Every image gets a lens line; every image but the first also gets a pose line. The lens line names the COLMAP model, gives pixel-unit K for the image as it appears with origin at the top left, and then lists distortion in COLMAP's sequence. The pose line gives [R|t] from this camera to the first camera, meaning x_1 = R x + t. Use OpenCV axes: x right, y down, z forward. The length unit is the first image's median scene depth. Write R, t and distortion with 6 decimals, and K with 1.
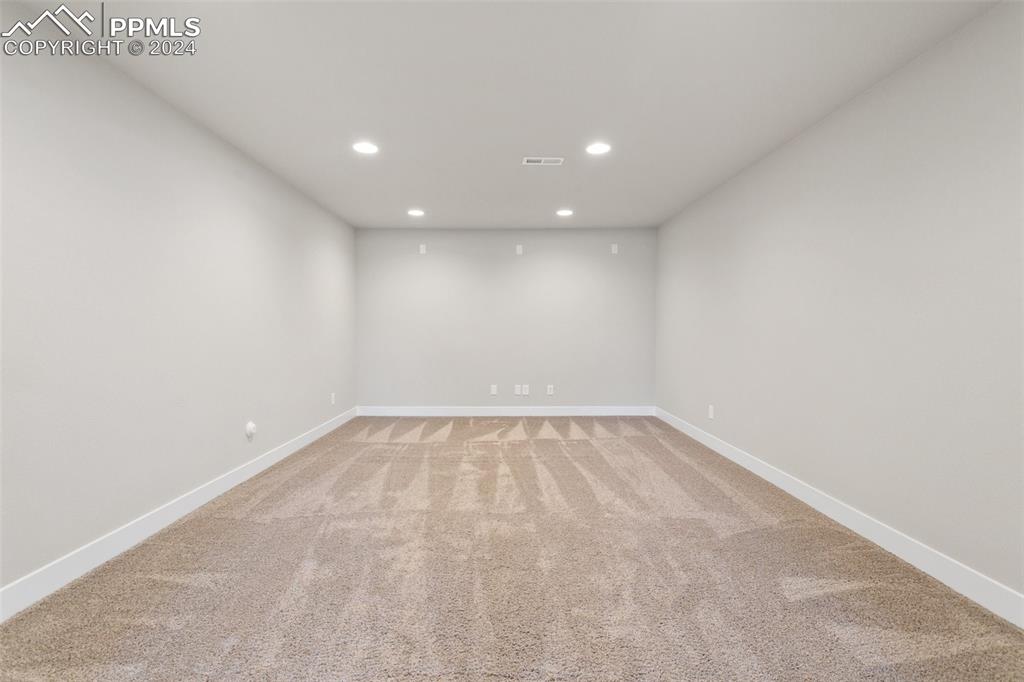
lens RADIAL K [[482.2, 0, 510.7], [0, 482.2, 335.2], [0, 0, 1]] dist [-0.003302, -0.000690]
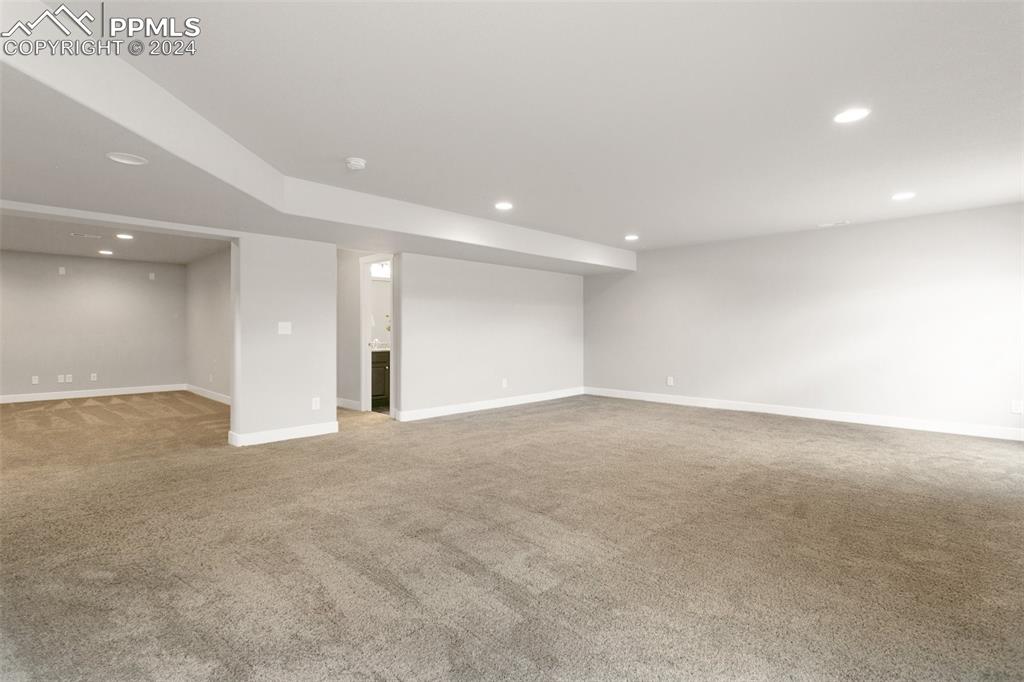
lens RADIAL K [[482.2, 0, 510.7], [0, 482.2, 335.2], [0, 0, 1]] dist [-0.003302, -0.000690]
pose [[0.704190, -0.004443, 0.709998, -0.051486], [0.007426, 0.999972, -0.001108, 0.006320], [-0.709973, 0.006052, 0.704203, -0.778460]]
